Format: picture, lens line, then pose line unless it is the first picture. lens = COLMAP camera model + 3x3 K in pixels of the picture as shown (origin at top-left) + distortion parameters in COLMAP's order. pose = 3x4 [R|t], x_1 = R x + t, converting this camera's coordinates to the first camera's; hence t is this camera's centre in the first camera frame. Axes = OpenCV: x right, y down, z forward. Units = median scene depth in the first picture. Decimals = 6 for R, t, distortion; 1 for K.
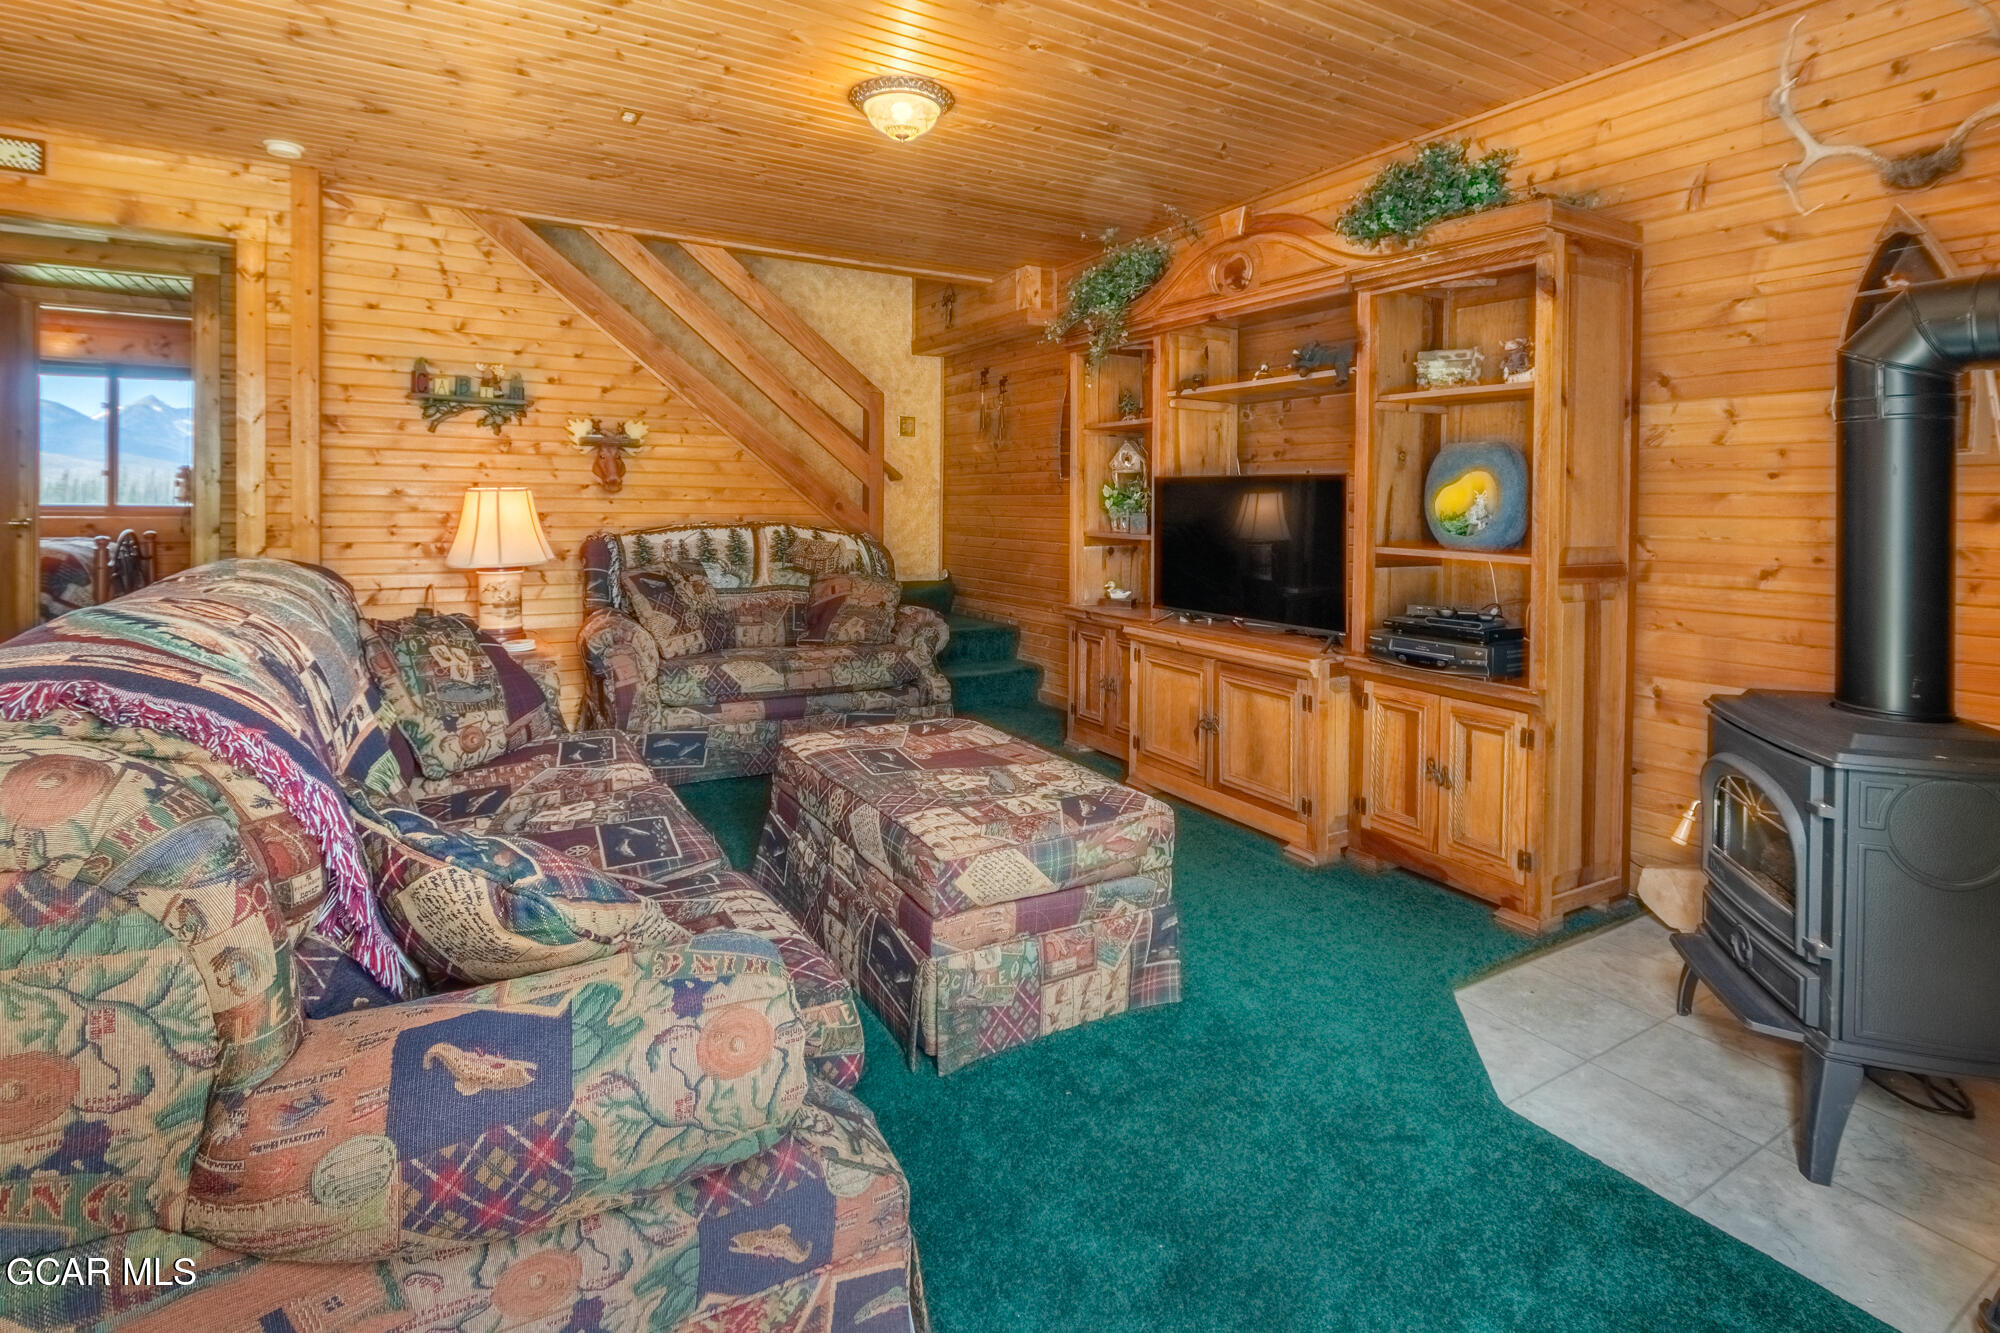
lens RADIAL K [[976.8, 0, 999.5], [0, 976.8, 633.3], [0, 0, 1]] dist [-0.004264, -0.001938]
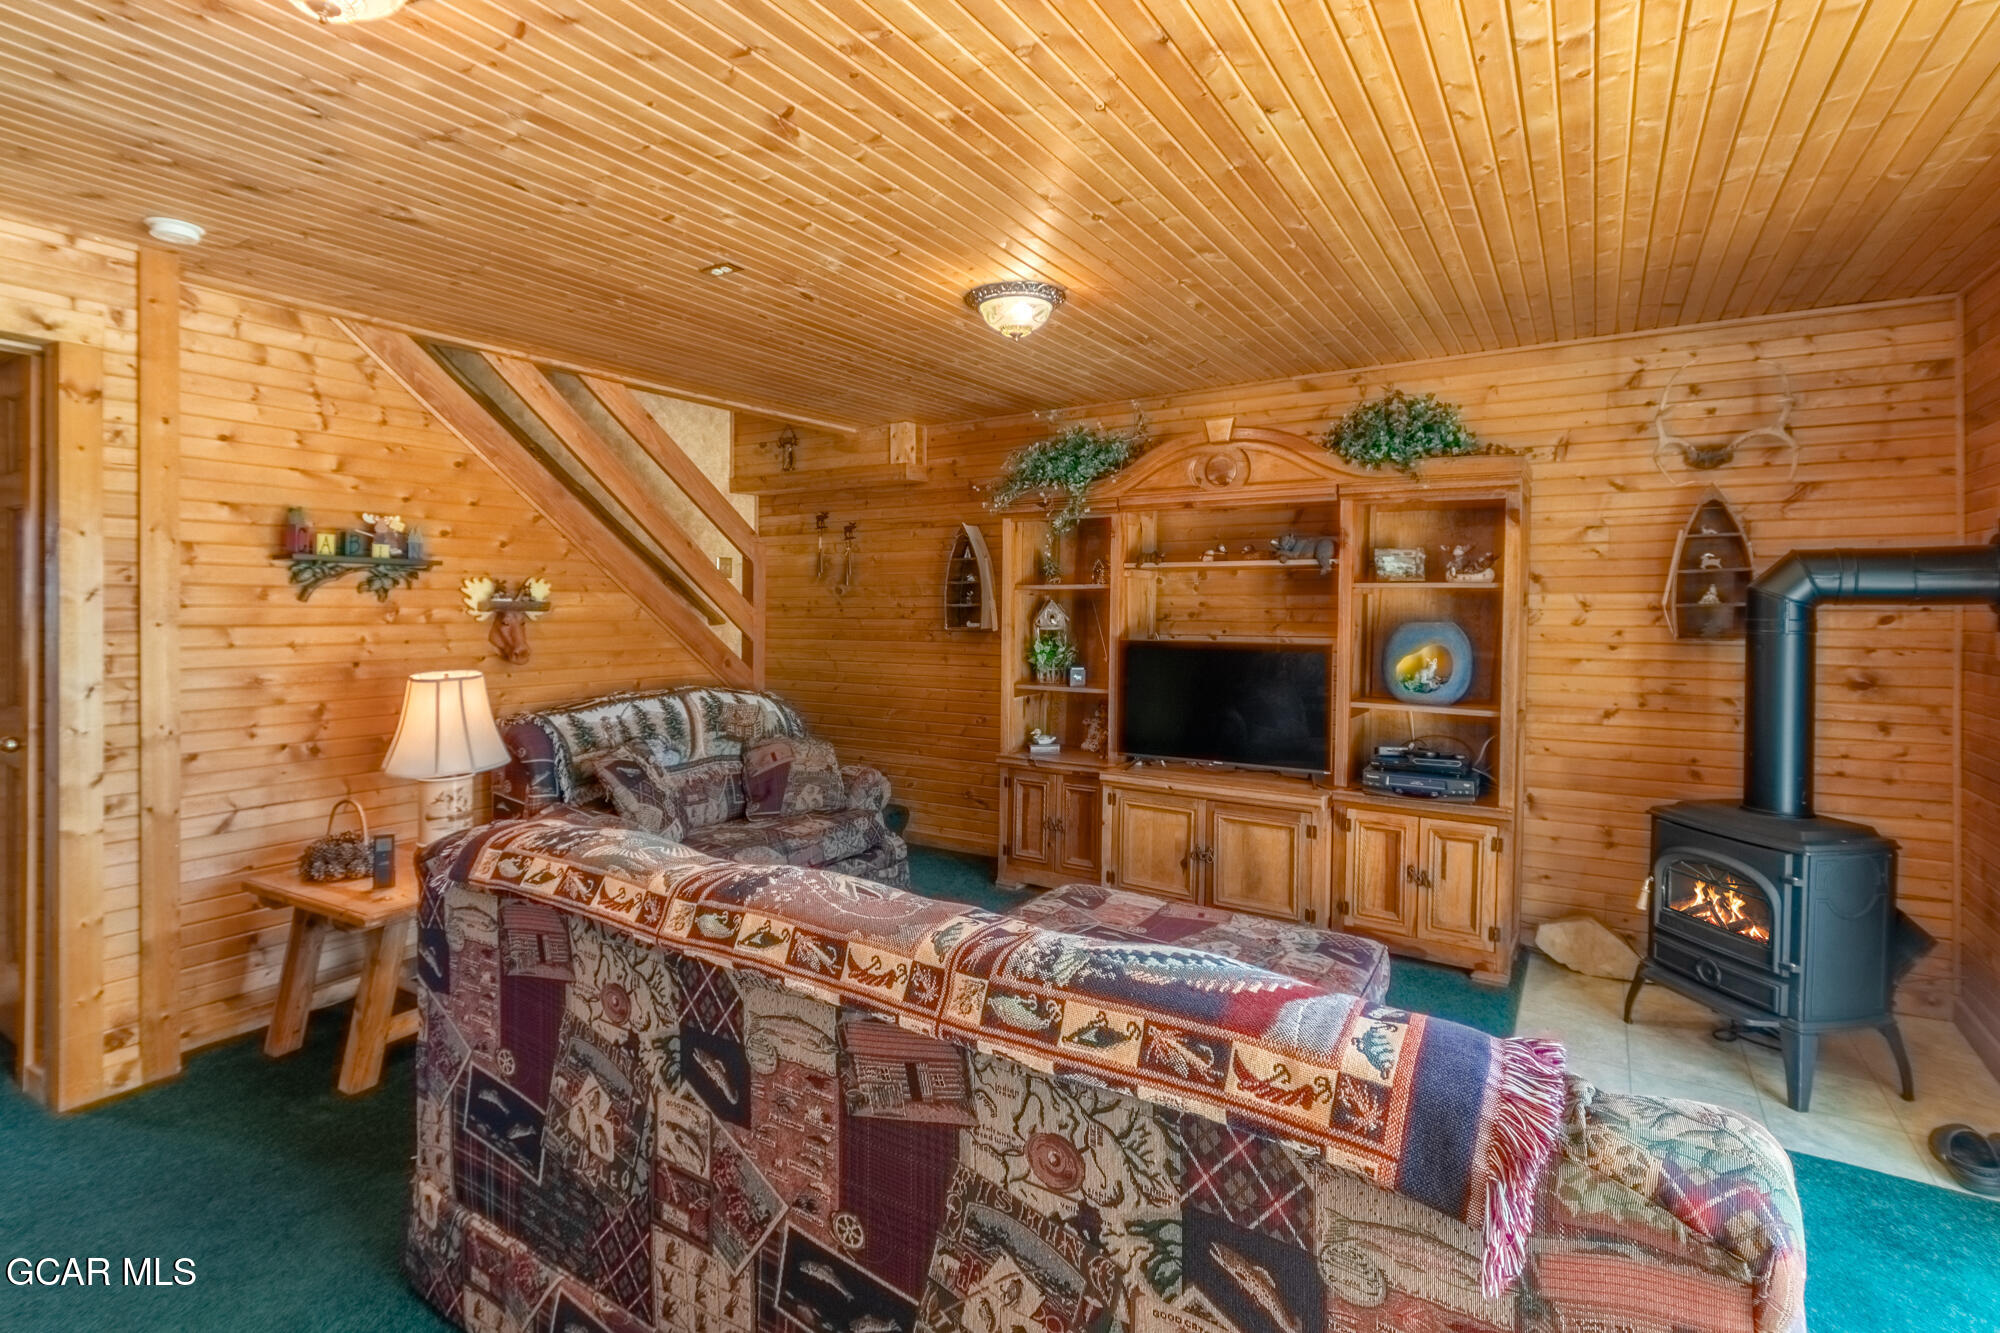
lens RADIAL K [[944.8, 0, 1056.0], [0, 944.8, 742.9], [0, 0, 1]] dist [-0.001512, -0.000990]
pose [[0.891771, -0.071346, 0.446827, -0.389861], [0.068287, 0.997401, 0.022971, -0.070296], [-0.447305, 0.010028, 0.894325, 0.064728]]
